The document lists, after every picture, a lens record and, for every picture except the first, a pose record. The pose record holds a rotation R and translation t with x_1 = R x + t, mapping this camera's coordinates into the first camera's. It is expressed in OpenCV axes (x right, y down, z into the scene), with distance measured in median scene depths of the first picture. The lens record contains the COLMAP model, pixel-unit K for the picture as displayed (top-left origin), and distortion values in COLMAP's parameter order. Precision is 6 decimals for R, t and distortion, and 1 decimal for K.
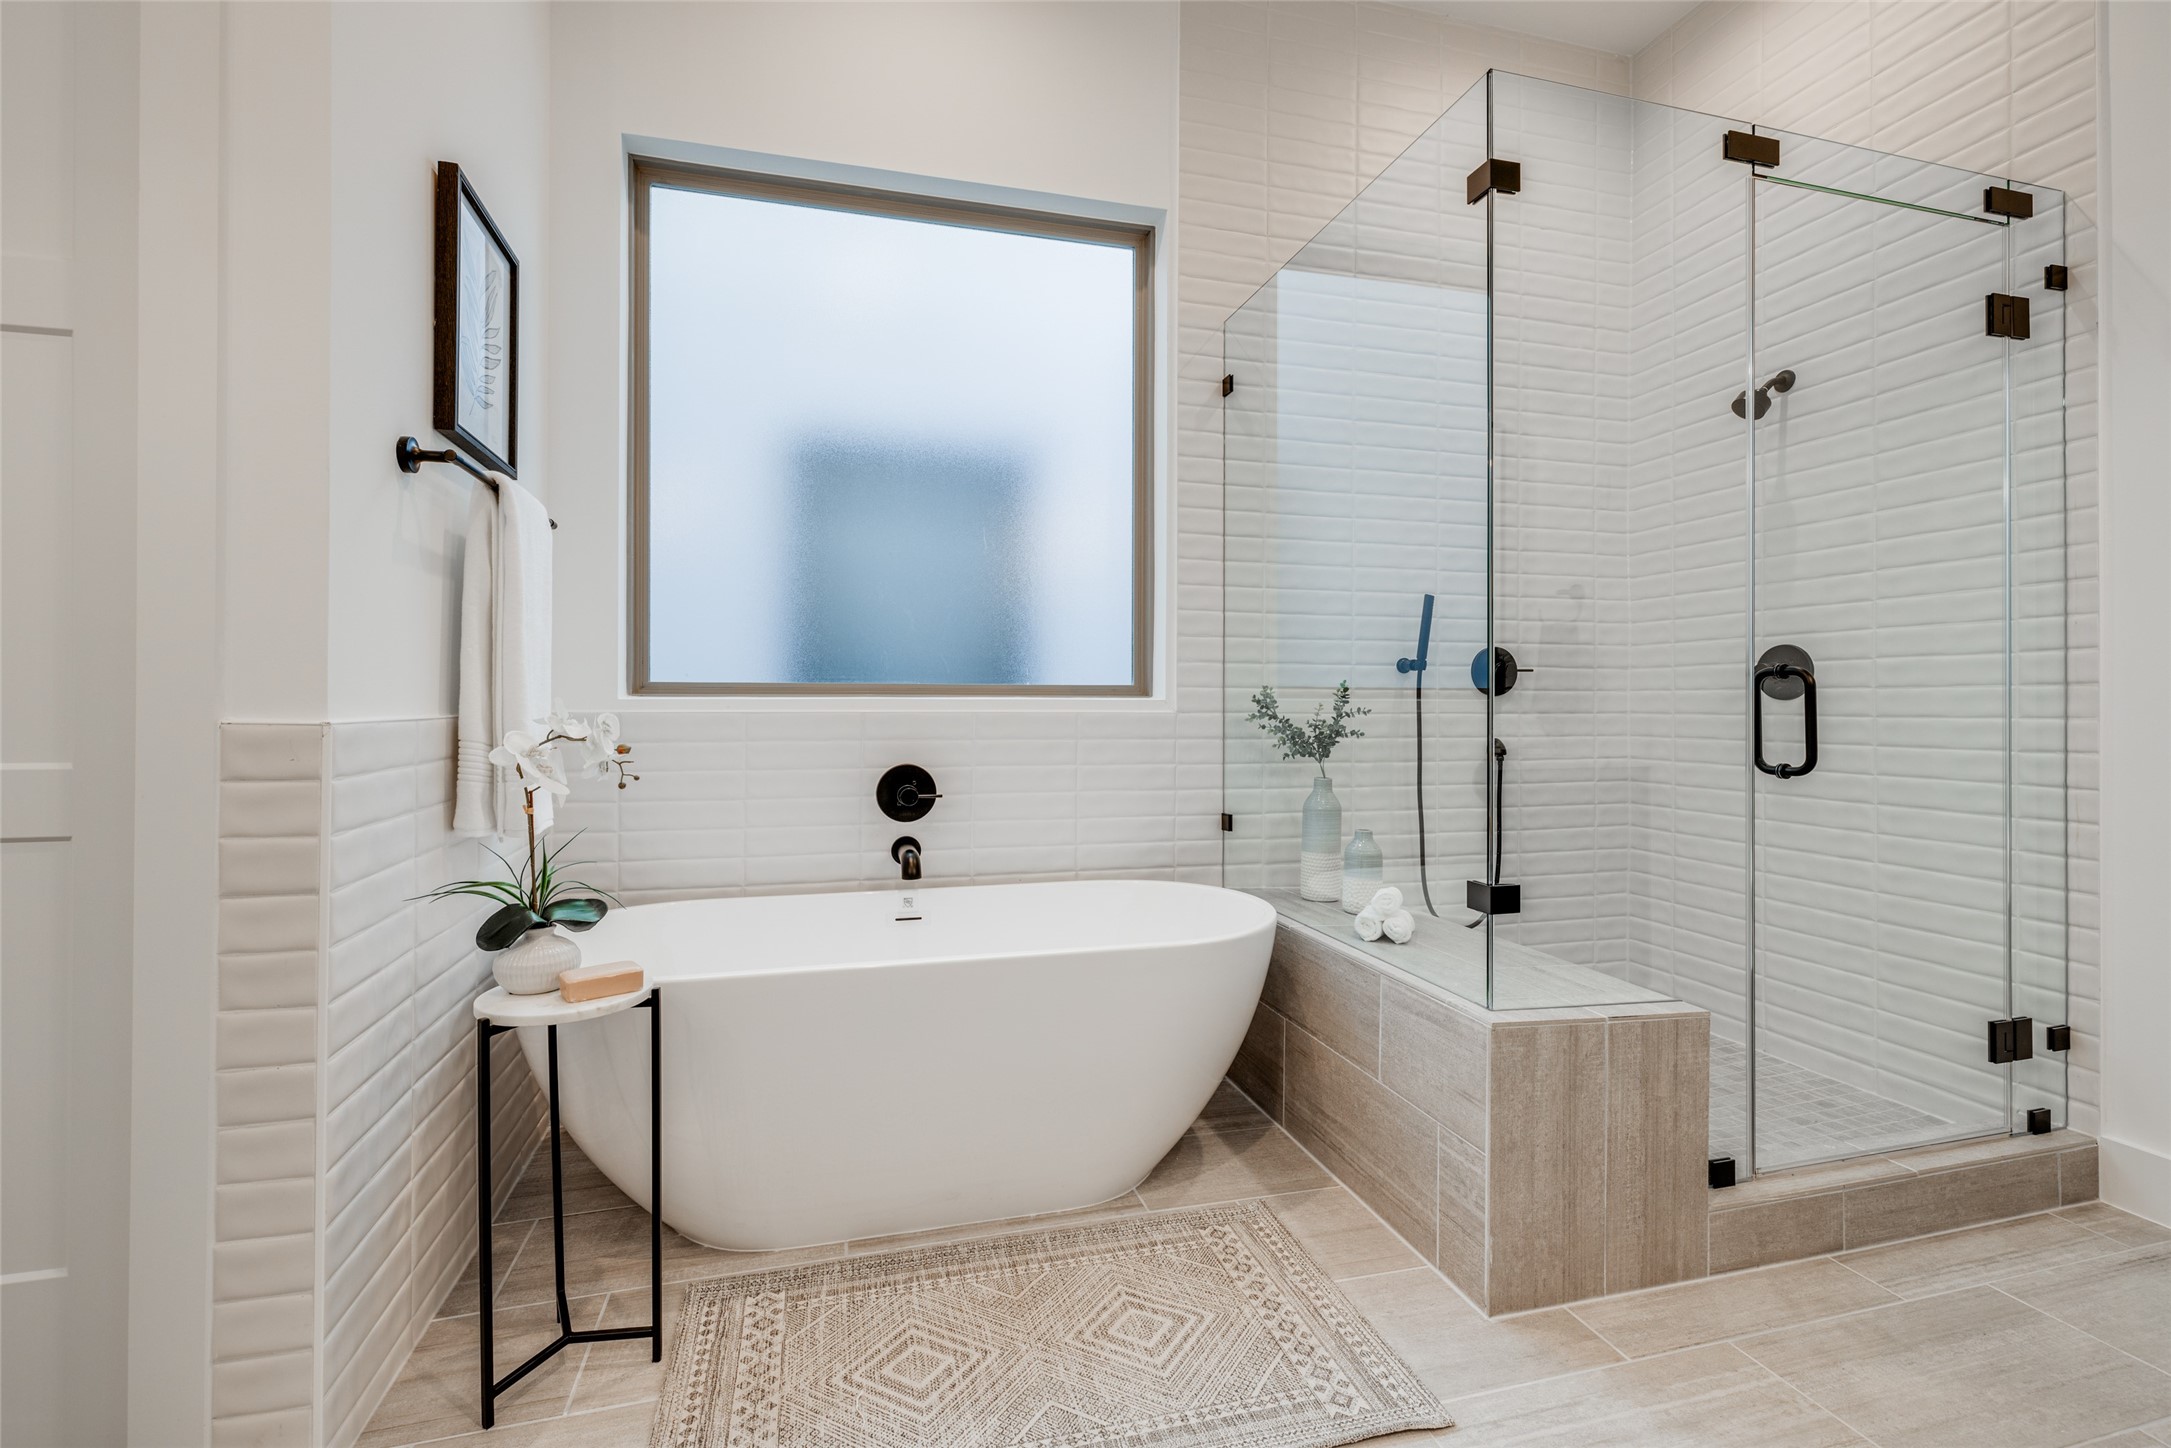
lens RADIAL K [[918.4, 0, 1075.3], [0, 918.4, 704.1], [0, 0, 1]] dist [0.001087, -0.000289]
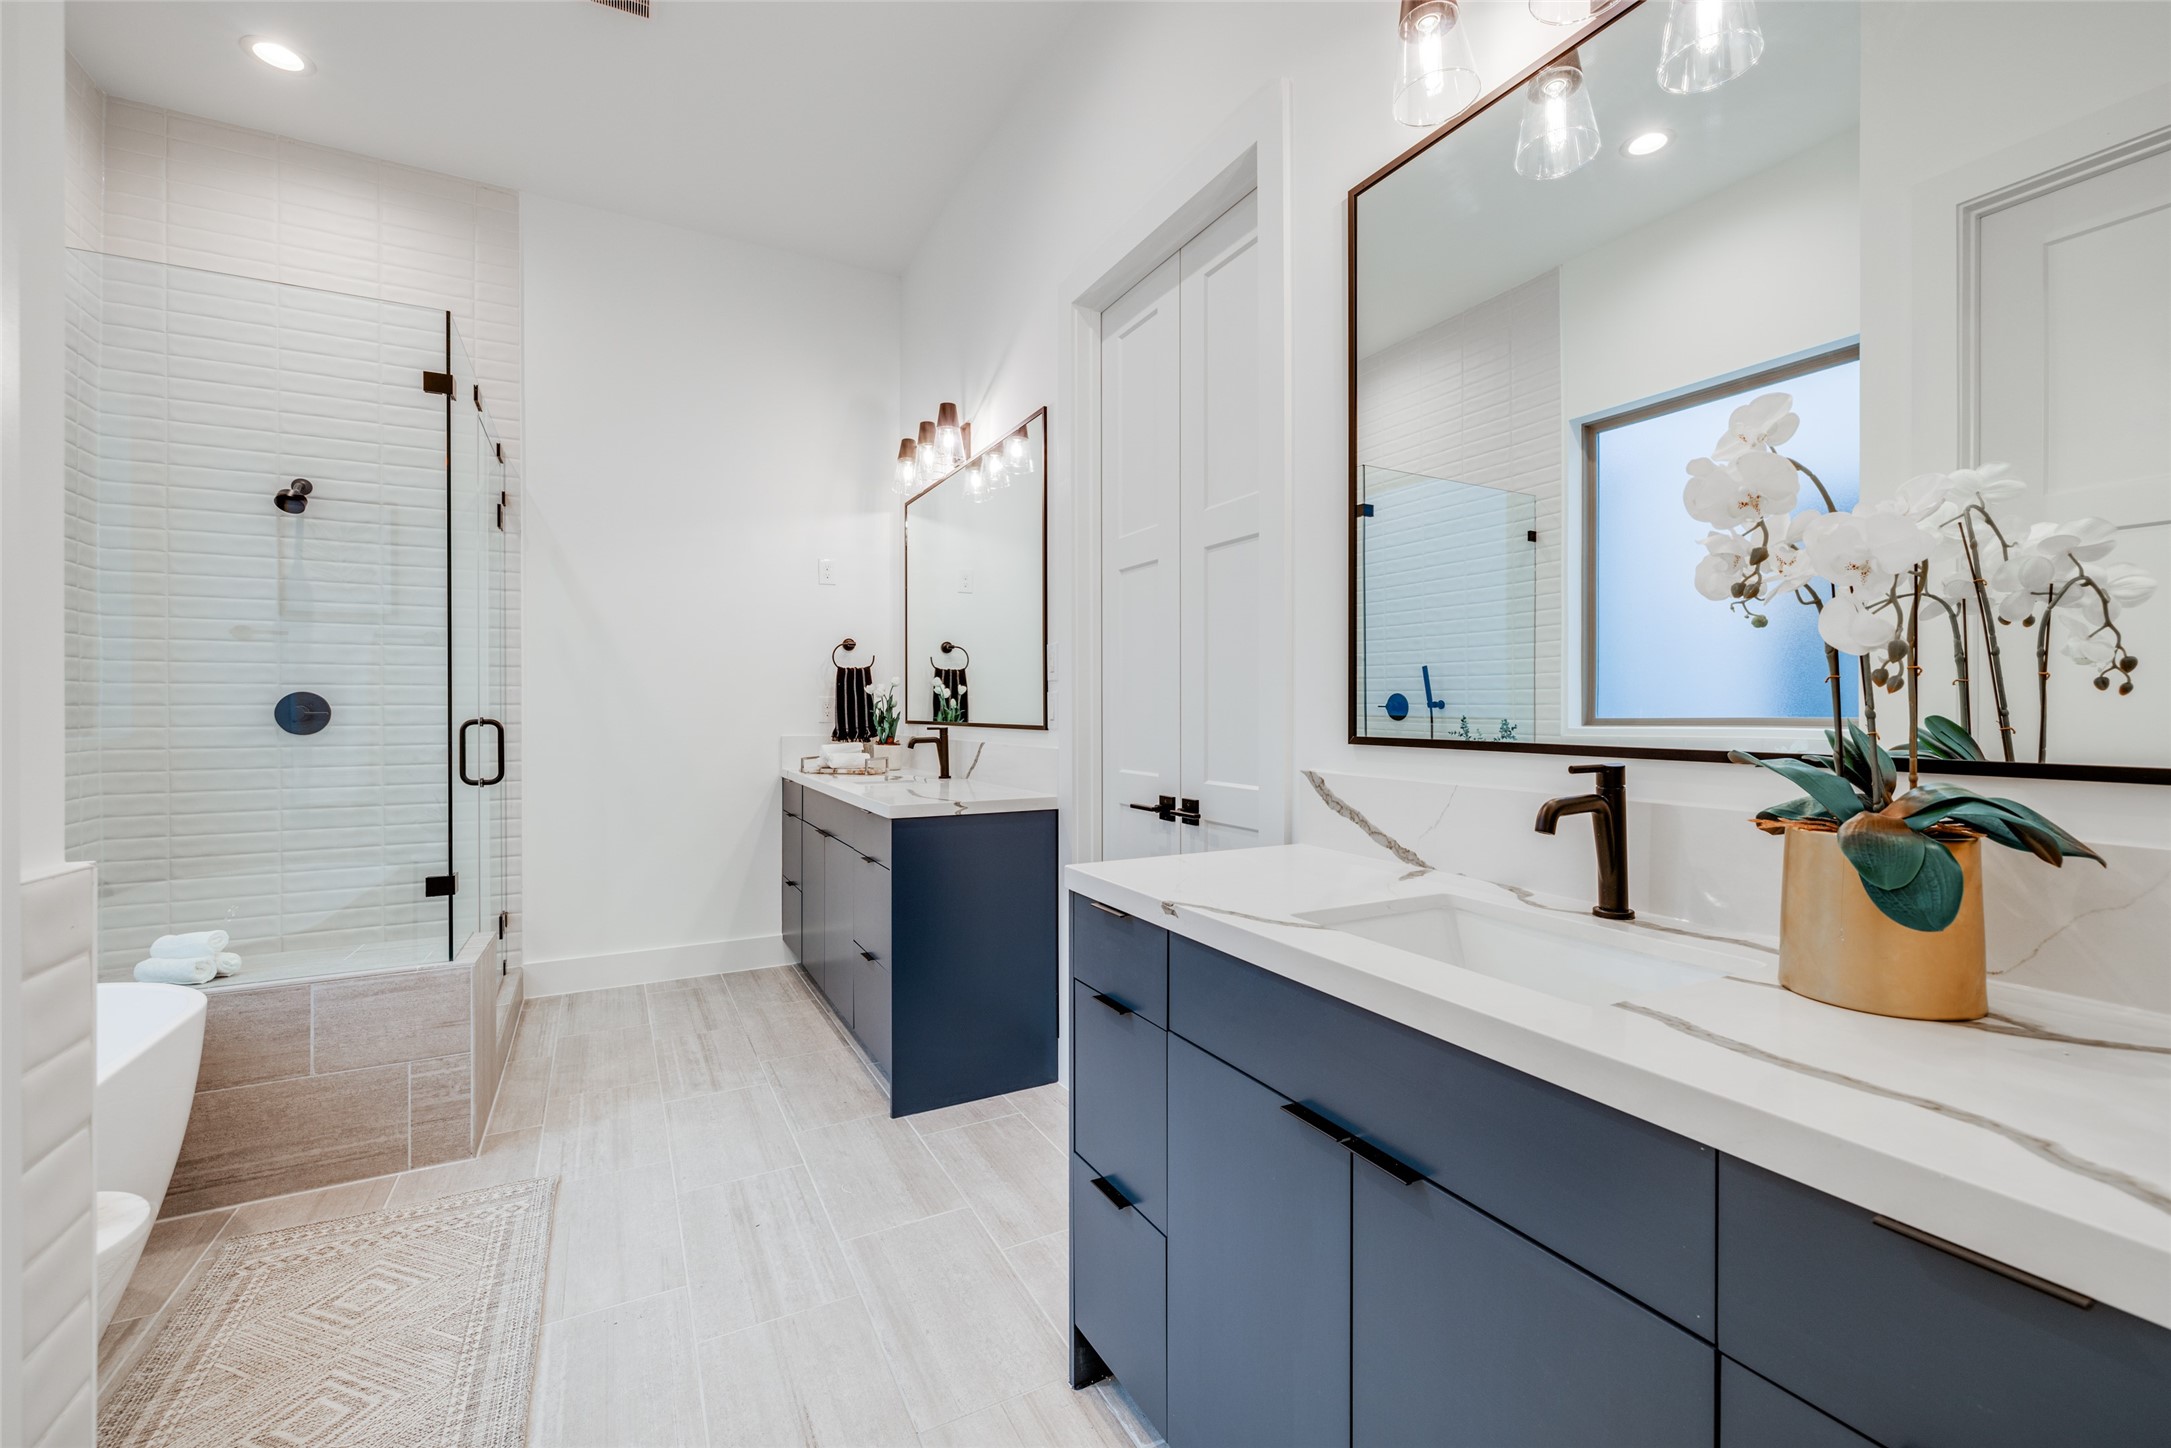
lens RADIAL K [[918.4, 0, 1086.7], [0, 918.4, 715.4], [0, 0, 1]] dist [0.001087, -0.000289]
pose [[-0.206830, -0.007286, 0.978350, -1.084068], [0.001645, 0.999968, 0.007795, -0.060336], [-0.978375, 0.003221, -0.206812, 0.291122]]
